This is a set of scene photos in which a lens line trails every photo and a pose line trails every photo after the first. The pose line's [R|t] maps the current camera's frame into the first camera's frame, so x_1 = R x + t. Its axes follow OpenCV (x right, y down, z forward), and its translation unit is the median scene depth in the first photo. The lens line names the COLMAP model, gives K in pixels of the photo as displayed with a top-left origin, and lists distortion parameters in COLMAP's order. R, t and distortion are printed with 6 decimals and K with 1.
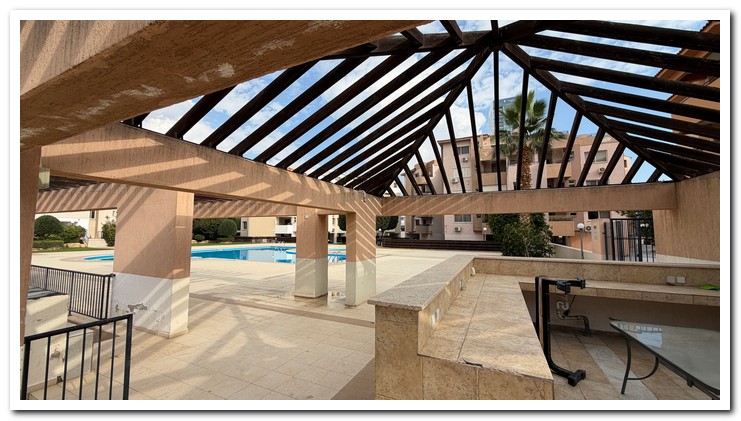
lens RADIAL K [[277.5, 0, 371.6], [0, 277.5, 212.5], [0, 0, 1]] dist [-0.000358, 0.000071]
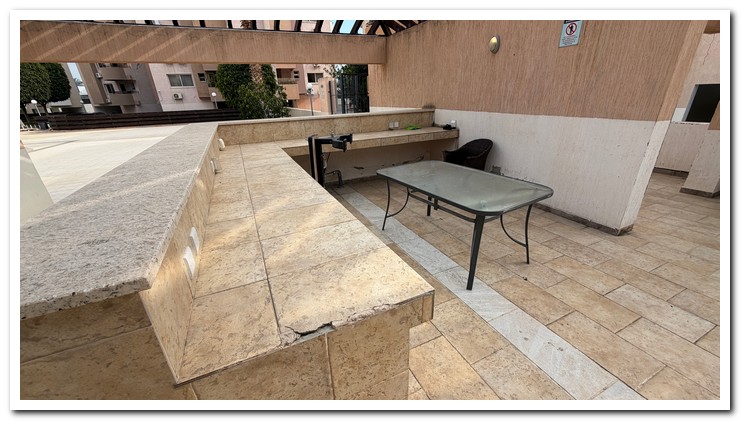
lens RADIAL K [[277.5, 0, 368.1], [0, 277.5, 209.3], [0, 0, 1]] dist [-0.000358, 0.000071]
pose [[0.645821, -0.317939, 0.694140, 0.005665], [-0.013797, 0.904160, 0.426972, 0.005162], [-0.763364, -0.285324, 0.579539, 0.024219]]
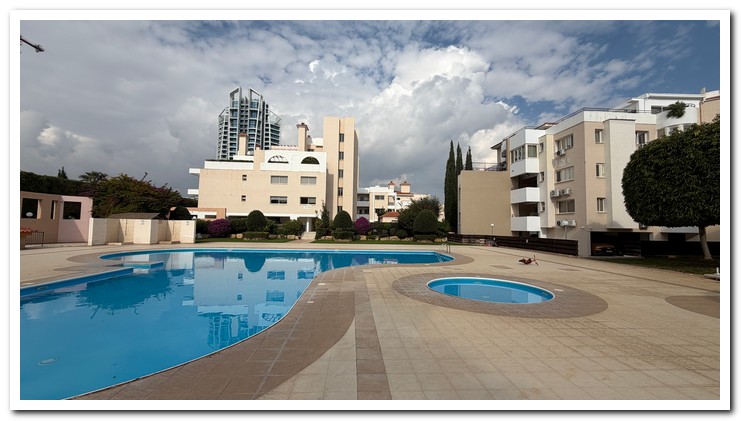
lens RADIAL K [[277.5, 0, 367.7], [0, 277.5, 210.7], [0, 0, 1]] dist [-0.000358, 0.000071]
pose [[0.478301, -0.046599, -0.876959, 0.050111], [0.047905, 0.998489, -0.026929, 0.040404], [0.876888, -0.029131, 0.479811, 0.526502]]
